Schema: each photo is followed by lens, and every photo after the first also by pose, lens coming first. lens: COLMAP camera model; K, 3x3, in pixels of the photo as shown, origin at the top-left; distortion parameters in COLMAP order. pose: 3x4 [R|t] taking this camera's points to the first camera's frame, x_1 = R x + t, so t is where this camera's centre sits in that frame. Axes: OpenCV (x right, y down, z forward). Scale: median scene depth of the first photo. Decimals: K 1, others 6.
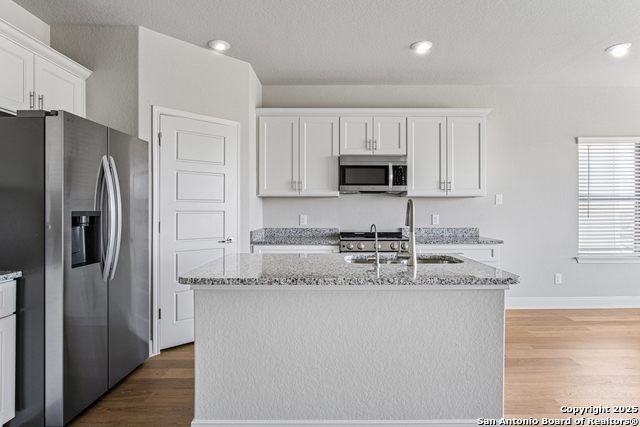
lens RADIAL K [[345.3, 0, 320.0], [0, 345.3, 213.5], [0, 0, 1]] dist [-0.001899, -0.000352]
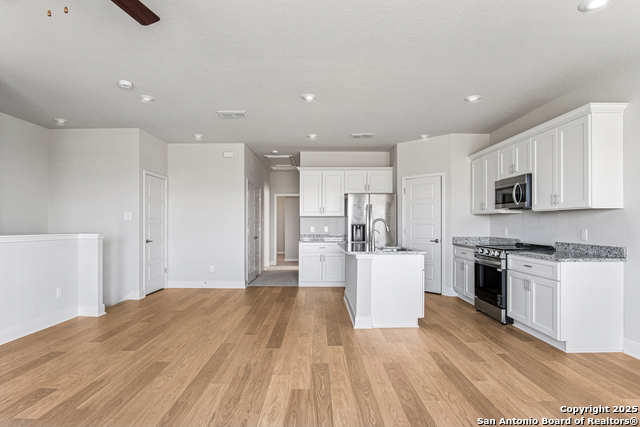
lens RADIAL K [[361.4, 0, 320.0], [0, 361.4, 213.5], [0, 0, 1]] dist [0.000661, 0.000486]
pose [[0.002284, -0.027258, -0.999626, 1.379178], [-0.015499, 0.999507, -0.027290, -0.002008], [0.999877, 0.015555, 0.001861, 0.340992]]
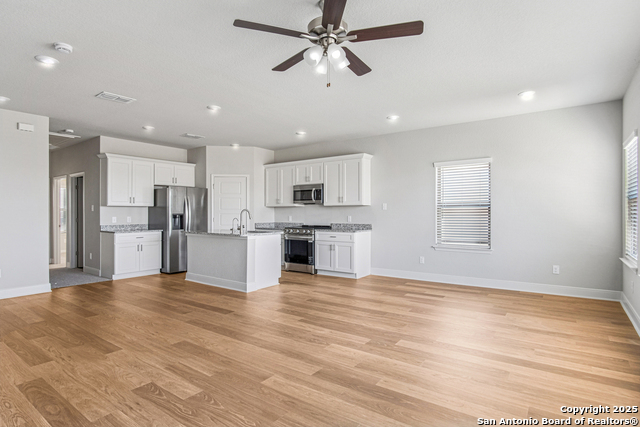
lens RADIAL K [[345.3, 0, 320.0], [0, 345.3, 213.5], [0, 0, 1]] dist [-0.001899, -0.000352]
pose [[0.803412, -0.000286, -0.595424, 1.334010], [-0.006840, 0.999929, -0.009709, 0.009138], [0.595384, 0.011873, 0.803353, -0.485328]]
